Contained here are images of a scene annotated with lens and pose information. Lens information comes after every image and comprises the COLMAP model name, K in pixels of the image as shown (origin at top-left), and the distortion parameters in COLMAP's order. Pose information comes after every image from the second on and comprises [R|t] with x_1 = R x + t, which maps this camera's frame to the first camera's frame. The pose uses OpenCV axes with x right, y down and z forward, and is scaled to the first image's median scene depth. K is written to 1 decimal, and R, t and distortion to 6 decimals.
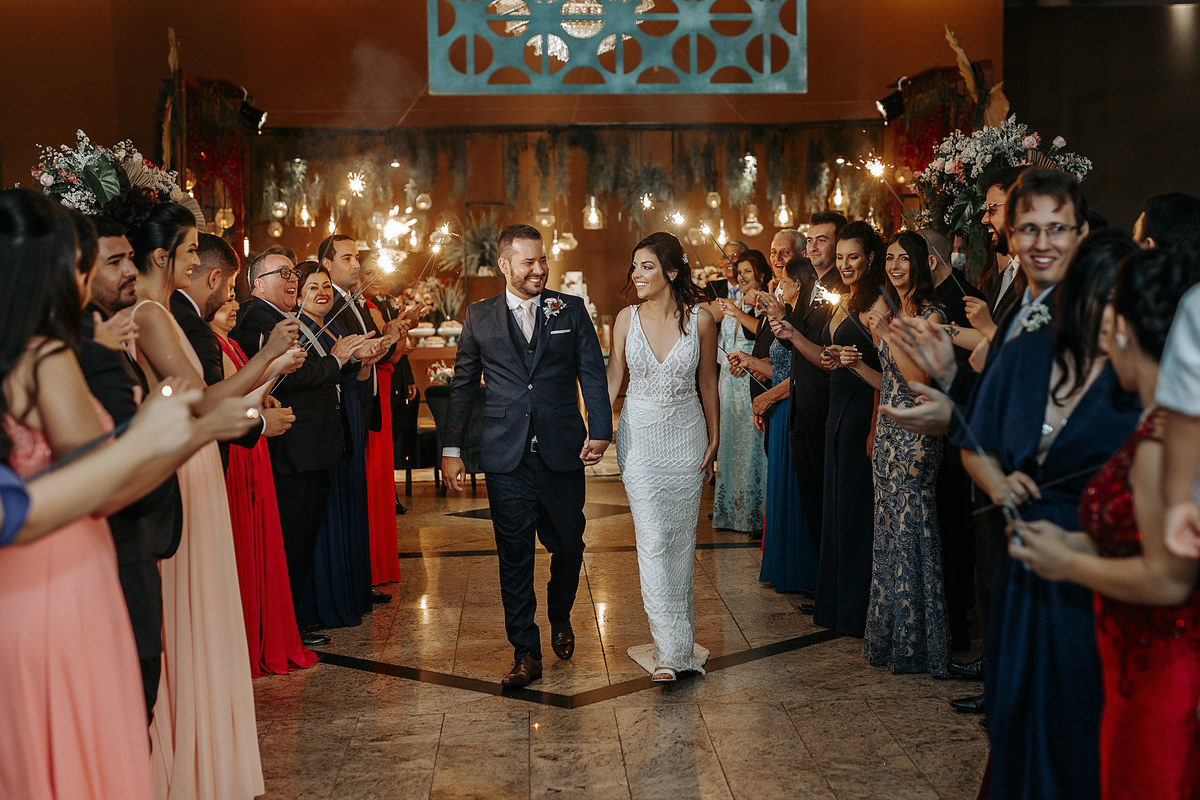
lens RADIAL K [[1727.1, 0, 600.0], [0, 1727.1, 400.0], [0, 0, 1]] dist [-0.001589, -0.013771]
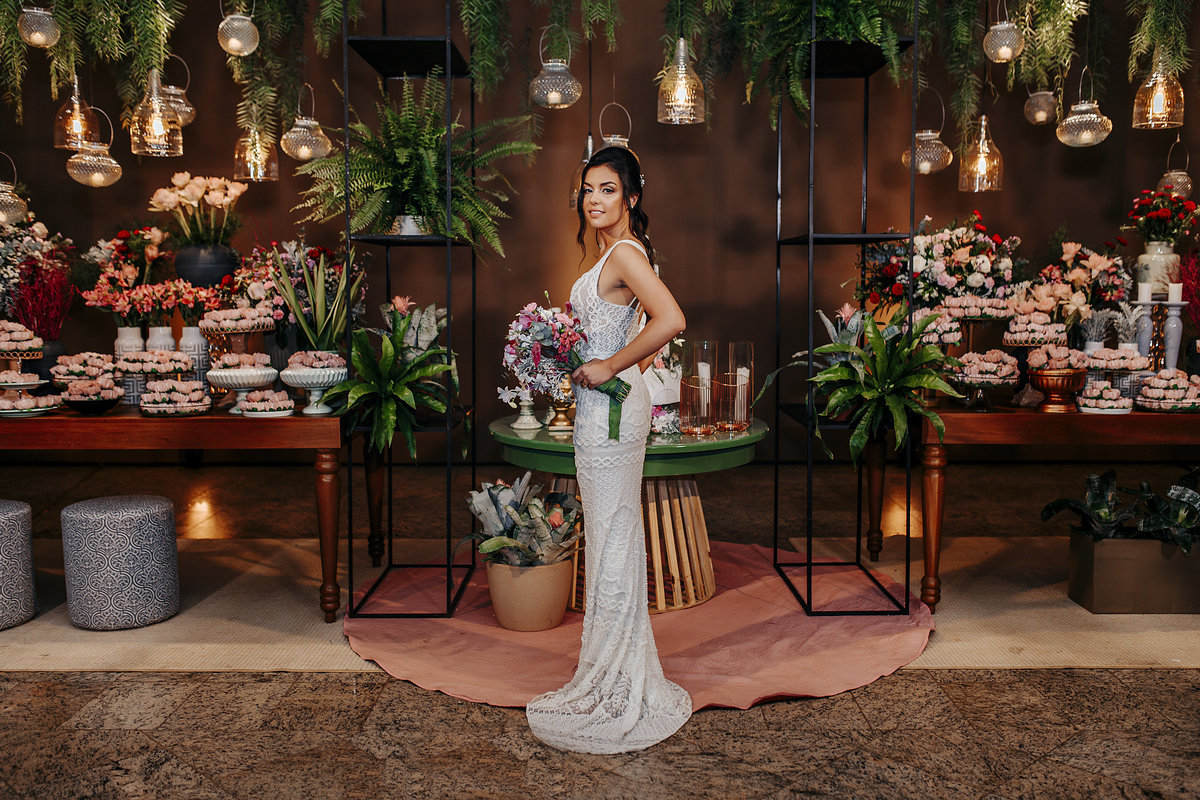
lens RADIAL K [[1149.5, 0, 600.0], [0, 1149.5, 400.0], [0, 0, 1]] dist [0.008902, 0.004629]
pose [[0.998748, 0.023302, -0.044277, -0.016436], [-0.021742, 0.999137, 0.035392, -0.080254], [0.045063, -0.034385, 0.998392, 1.315863]]
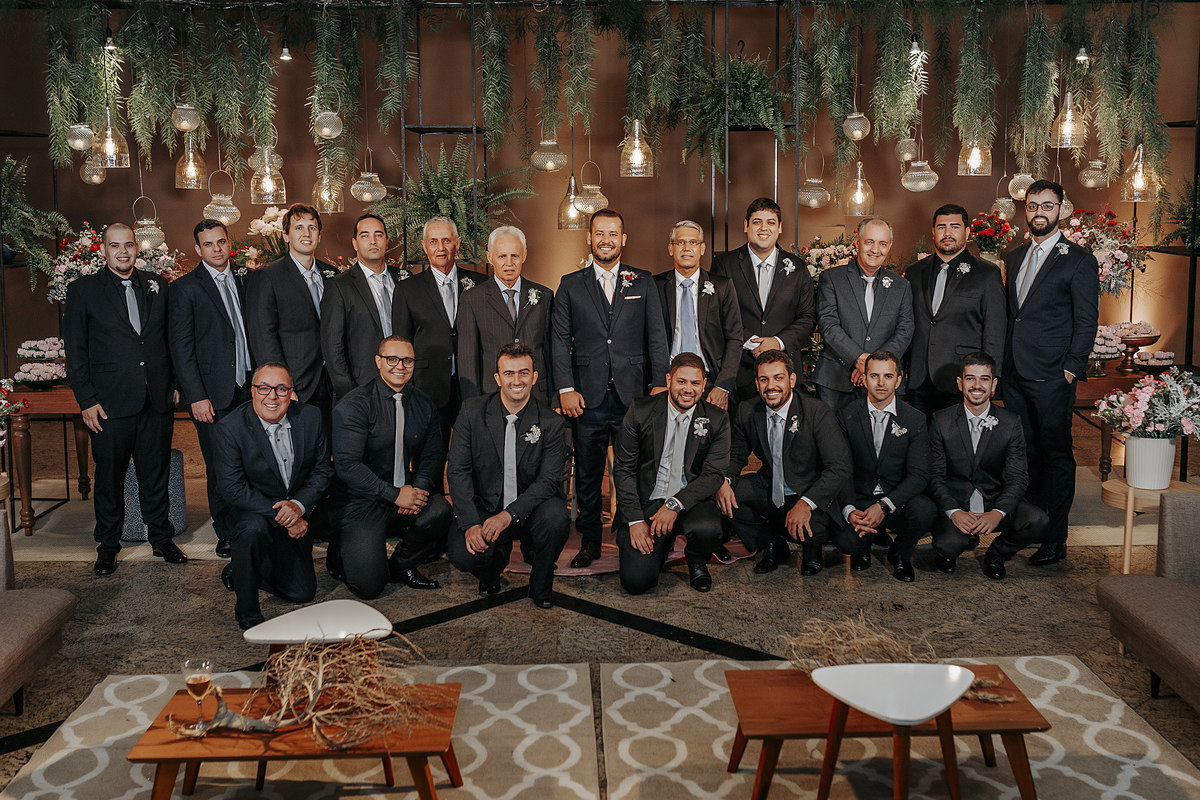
lens RADIAL K [[1253.4, 0, 600.0], [0, 1253.4, 400.0], [0, 0, 1]] dist [0.007674, 0.004437]
pose [[0.999449, 0.015364, -0.029430, -0.004805], [-0.012808, 0.996287, 0.085140, -0.110787], [0.030629, -0.084716, 0.995934, 1.055602]]
